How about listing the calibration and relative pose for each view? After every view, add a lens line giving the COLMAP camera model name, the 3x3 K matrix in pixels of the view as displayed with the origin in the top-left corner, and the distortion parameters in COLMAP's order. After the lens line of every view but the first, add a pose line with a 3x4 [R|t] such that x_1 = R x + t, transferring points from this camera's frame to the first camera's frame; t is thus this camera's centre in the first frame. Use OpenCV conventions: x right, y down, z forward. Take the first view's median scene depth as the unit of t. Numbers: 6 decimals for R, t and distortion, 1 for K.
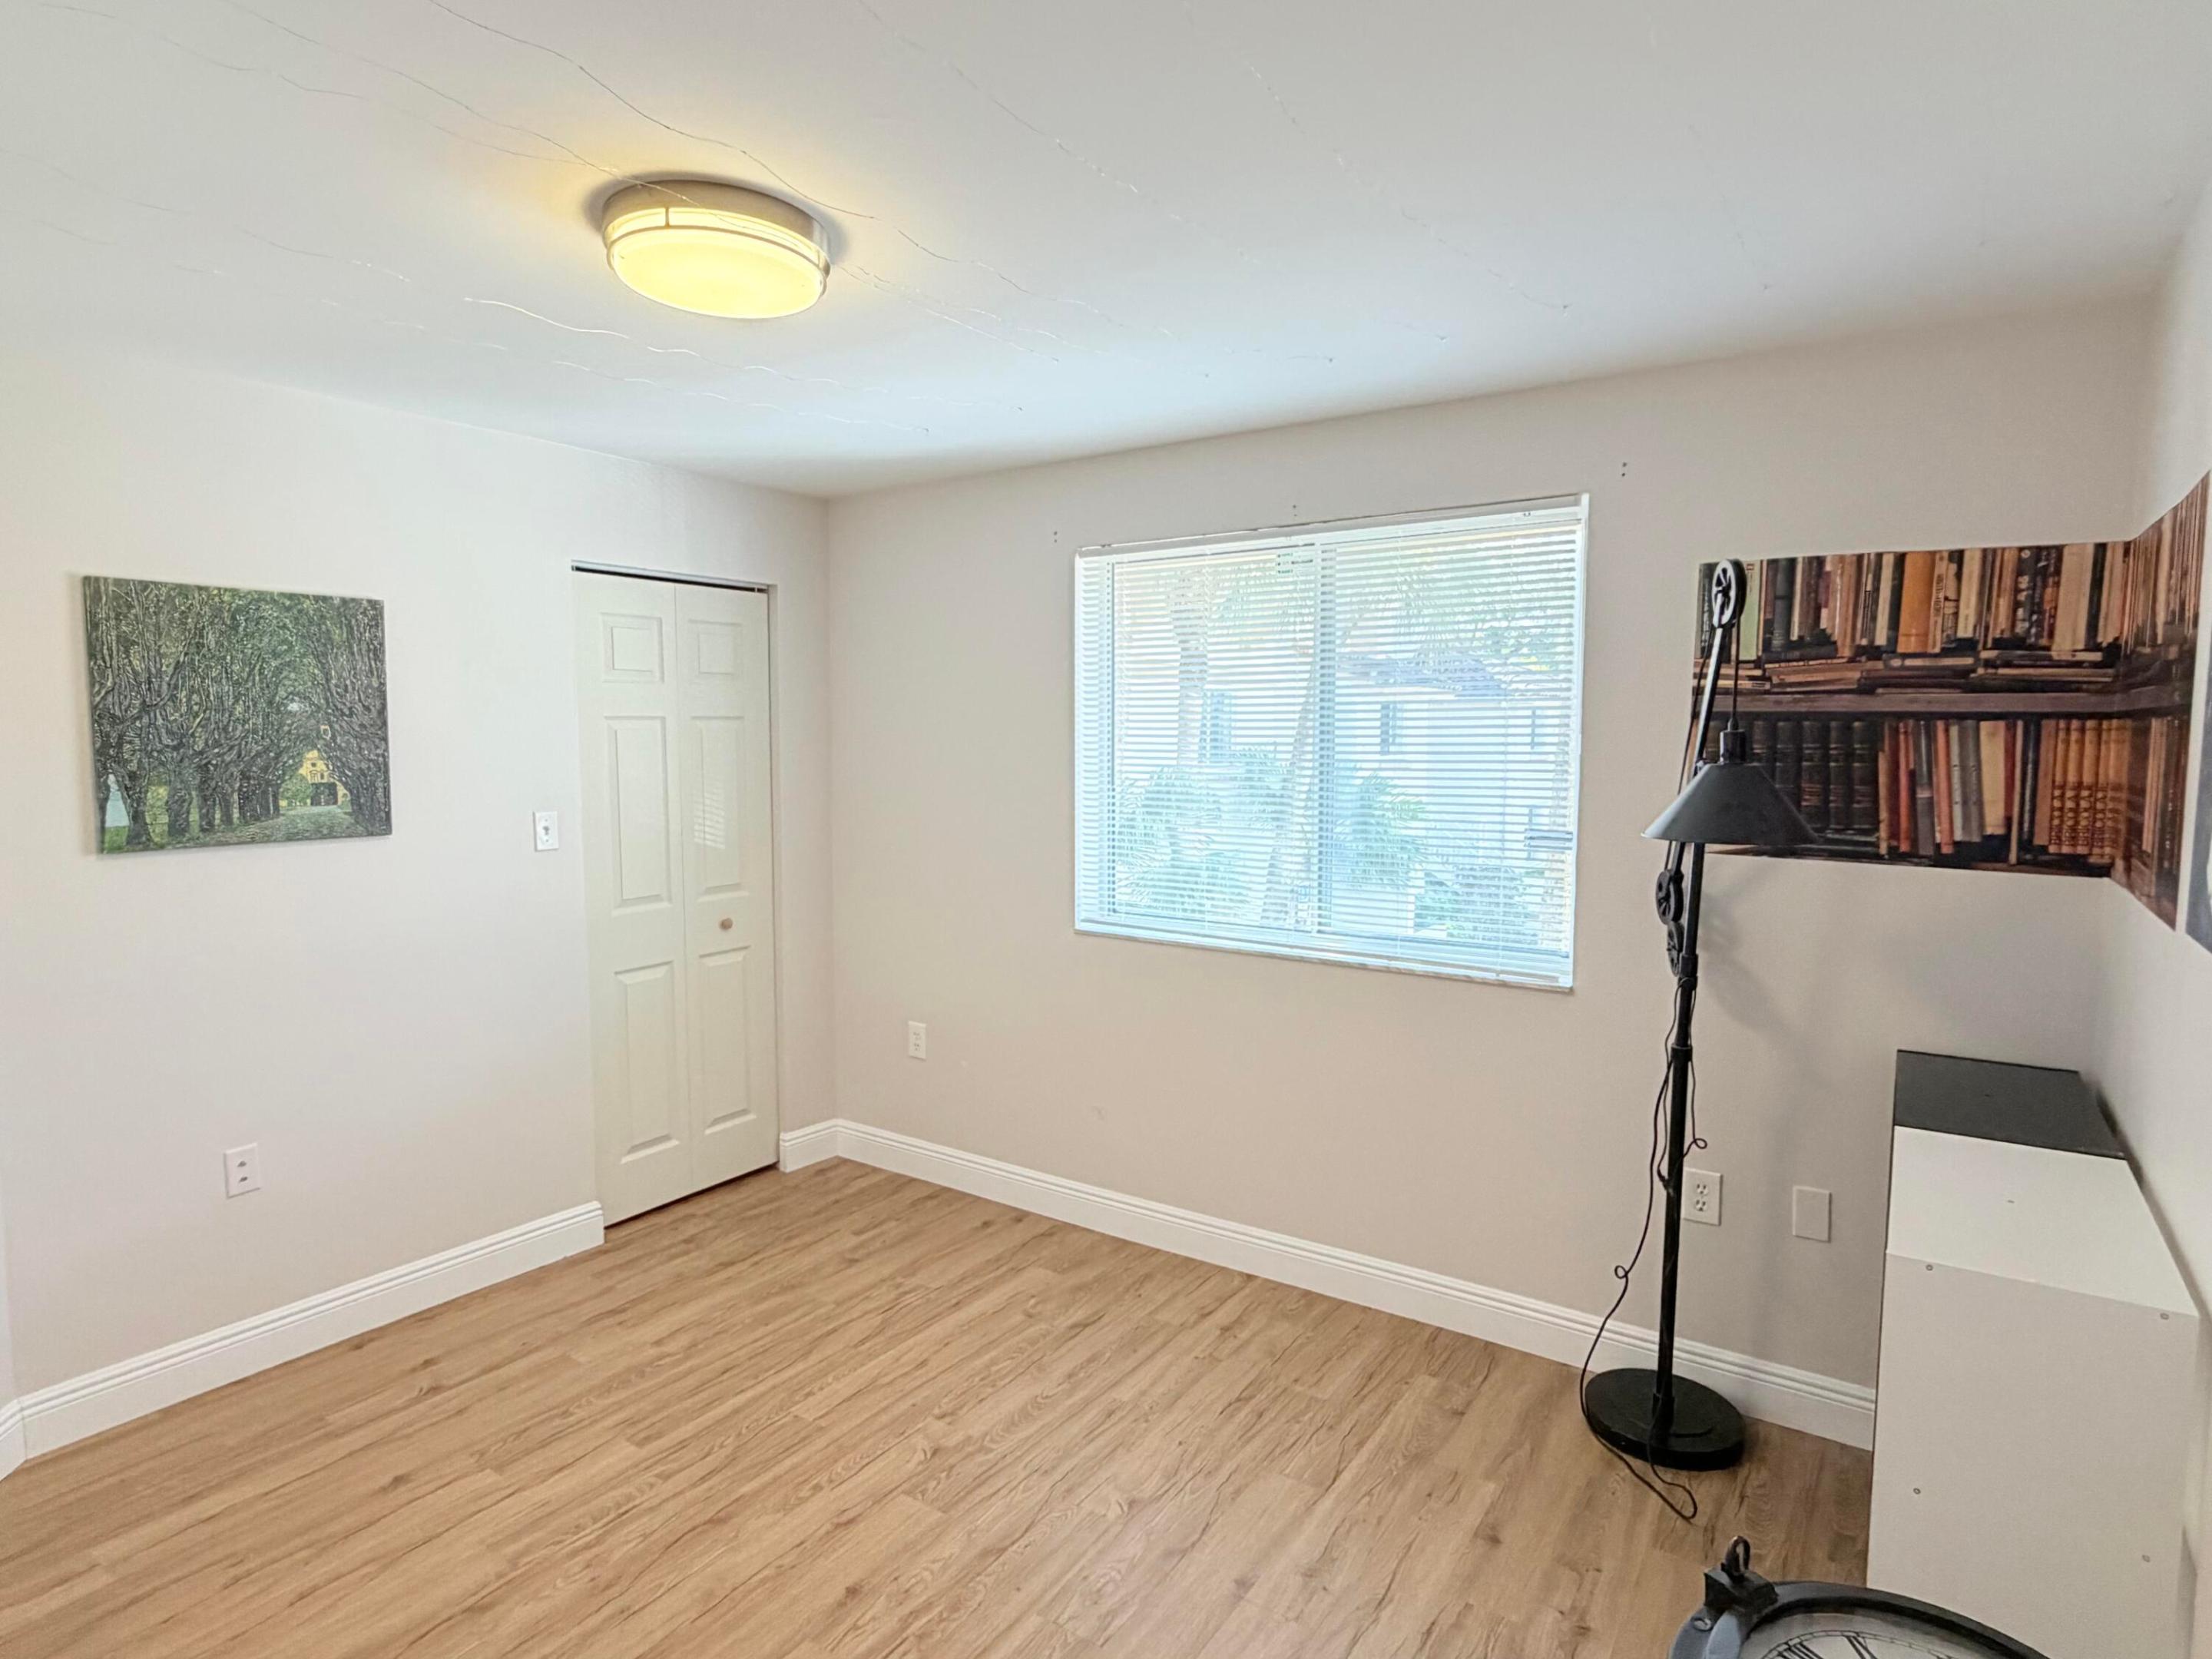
lens RADIAL K [[1200.9, 0, 1115.3], [0, 1200.9, 834.3], [0, 0, 1]] dist [-0.003802, -0.000159]
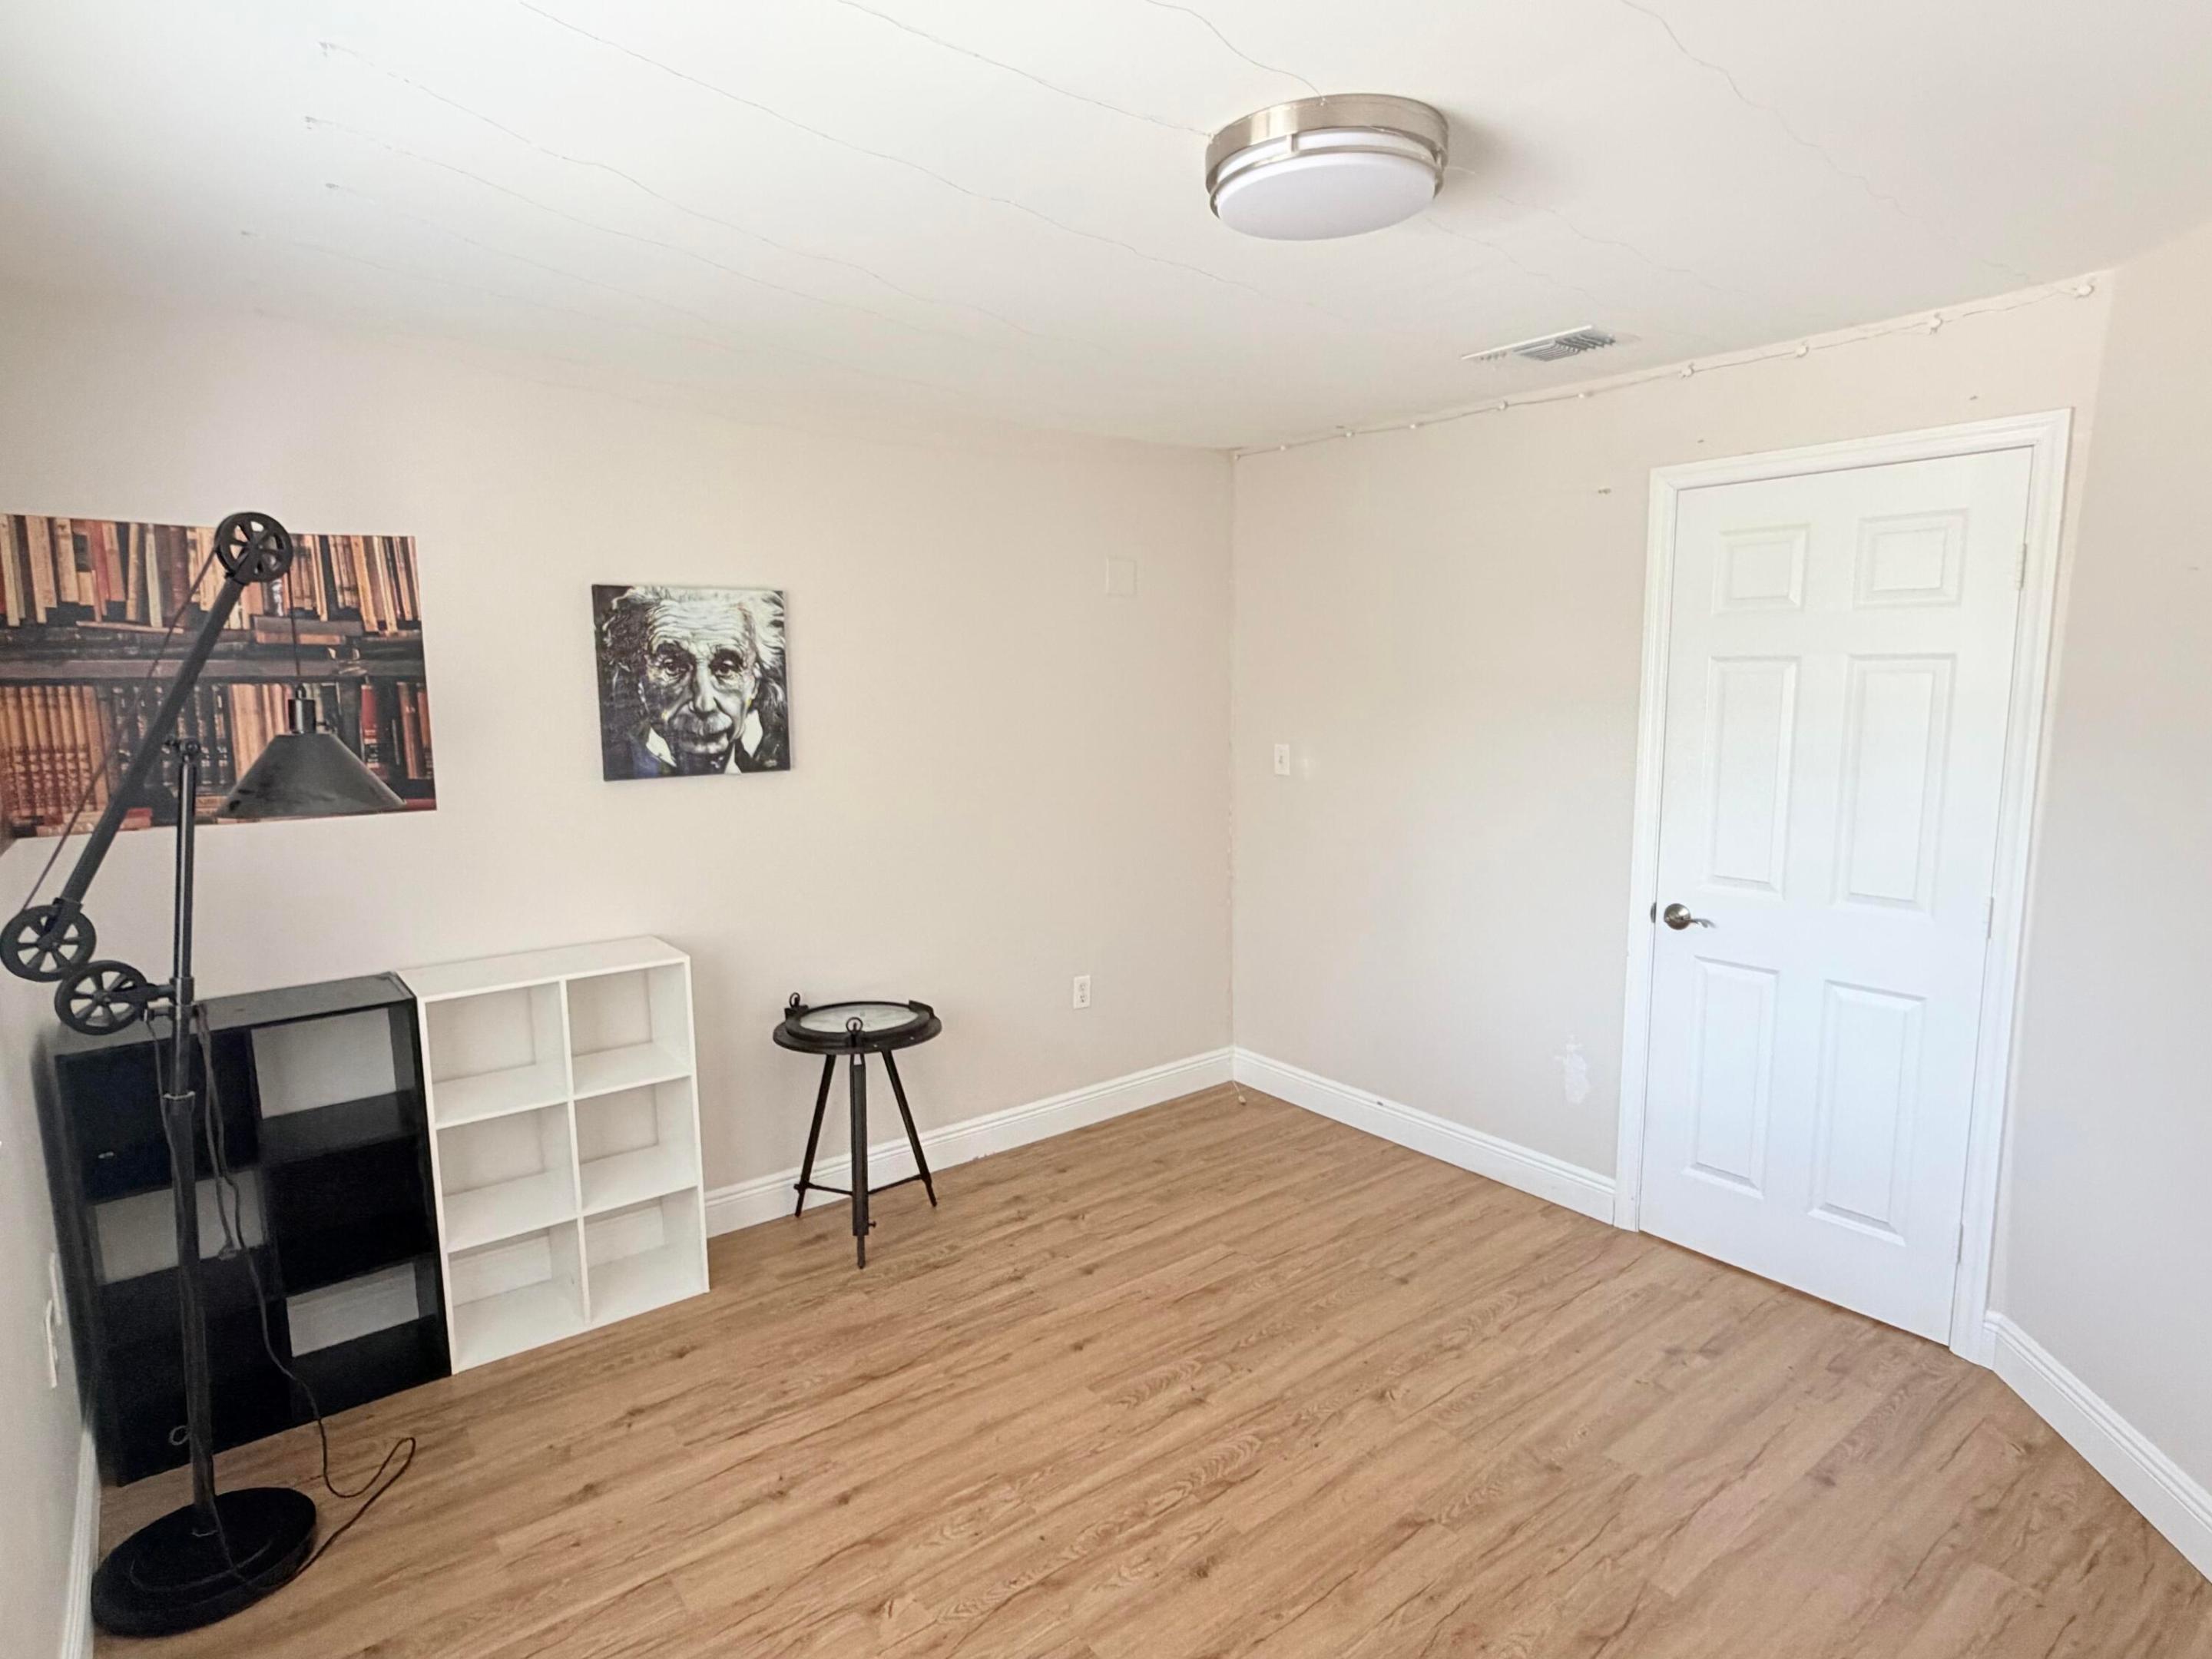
lens RADIAL K [[1200.9, 0, 1107.0], [0, 1200.9, 835.9], [0, 0, 1]] dist [-0.003802, -0.000159]
pose [[-0.951142, -0.036237, 0.306619, -0.404658], [0.030502, 0.977203, 0.210106, -0.159882], [-0.307242, 0.209193, -0.928354, 1.723531]]
